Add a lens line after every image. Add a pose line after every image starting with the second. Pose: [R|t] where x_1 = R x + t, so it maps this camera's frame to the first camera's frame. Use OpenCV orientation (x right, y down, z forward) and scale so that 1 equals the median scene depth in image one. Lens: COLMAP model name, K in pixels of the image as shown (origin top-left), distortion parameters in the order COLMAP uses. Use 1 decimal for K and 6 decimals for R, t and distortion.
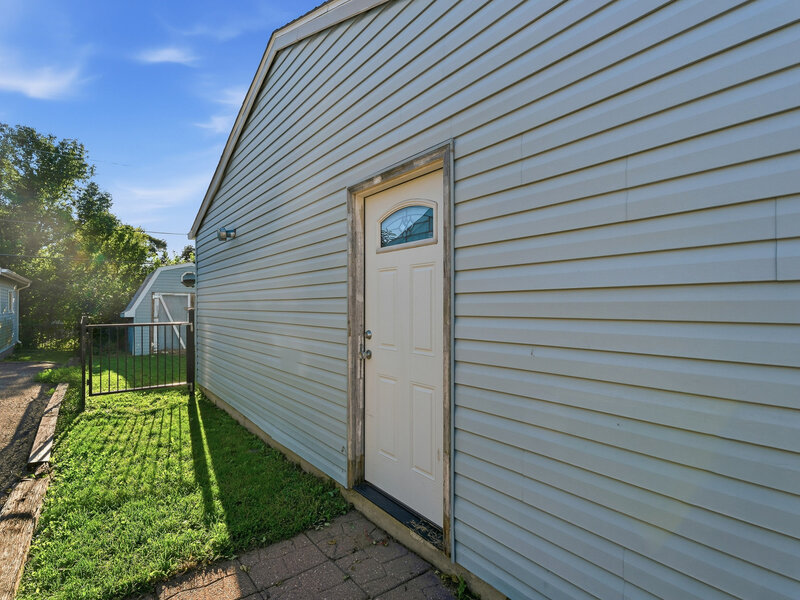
lens RADIAL K [[397.0, 0, 400.0], [0, 397.0, 300.0], [0, 0, 1]] dist [-0.002735, 0.000761]
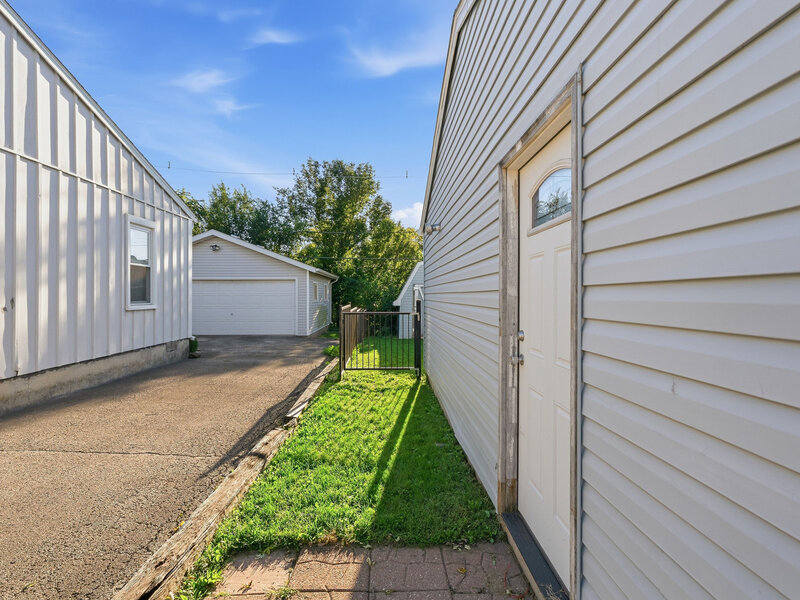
lens RADIAL K [[407.5, 0, 399.0], [0, 407.5, 291.9], [0, 0, 1]] dist [0.002320, 0.000671]
pose [[0.805237, -0.000831, -0.592953, 0.181453], [0.002997, 0.999992, 0.002668, -0.005560], [0.592946, -0.003925, 0.805233, 0.138659]]
